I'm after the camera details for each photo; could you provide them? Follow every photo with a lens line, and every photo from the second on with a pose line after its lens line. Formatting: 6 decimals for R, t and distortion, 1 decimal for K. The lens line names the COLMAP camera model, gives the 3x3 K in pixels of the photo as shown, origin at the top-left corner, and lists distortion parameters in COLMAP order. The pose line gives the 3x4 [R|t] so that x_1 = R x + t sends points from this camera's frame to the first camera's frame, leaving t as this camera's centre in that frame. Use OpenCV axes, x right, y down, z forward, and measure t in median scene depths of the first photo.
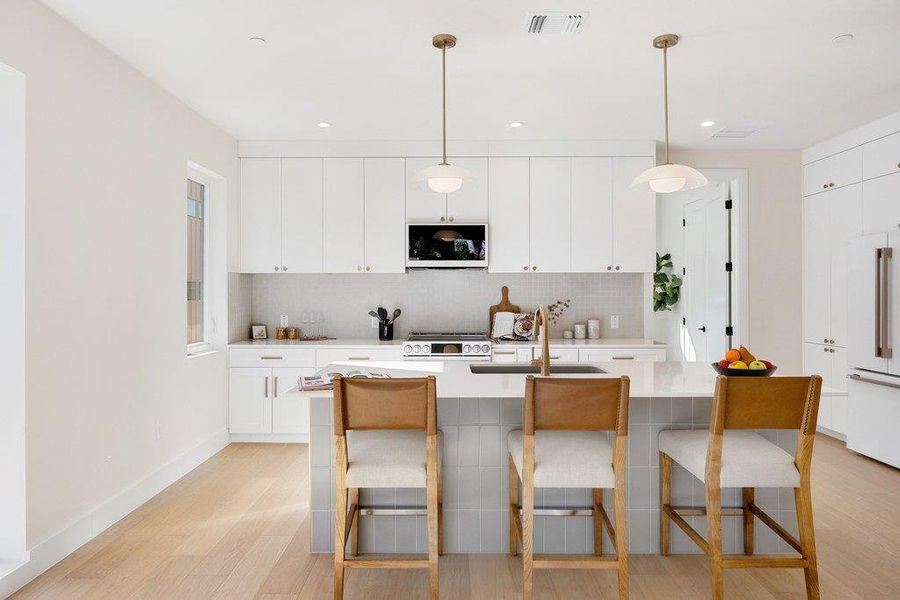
lens RADIAL K [[546.6, 0, 448.8], [0, 546.6, 296.6], [0, 0, 1]] dist [-0.018936, -0.000980]
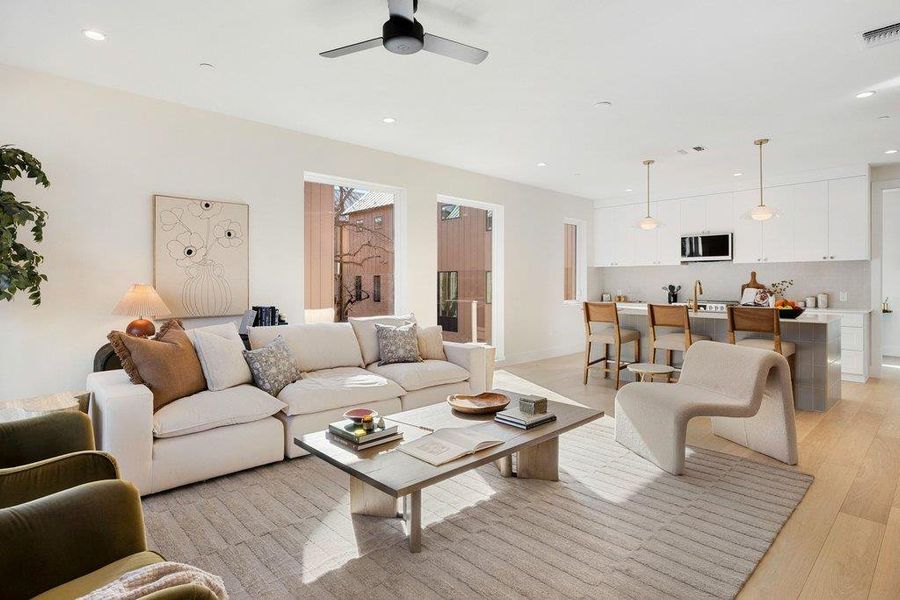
lens RADIAL K [[477.0, 0, 461.8], [0, 477.0, 278.4], [0, 0, 1]] dist [0.012177, 0.000024]
pose [[0.700424, -0.003881, -0.713717, 0.508849], [-0.008628, 0.999866, -0.013905, 0.026917], [0.713675, 0.015898, 0.700296, -0.554386]]
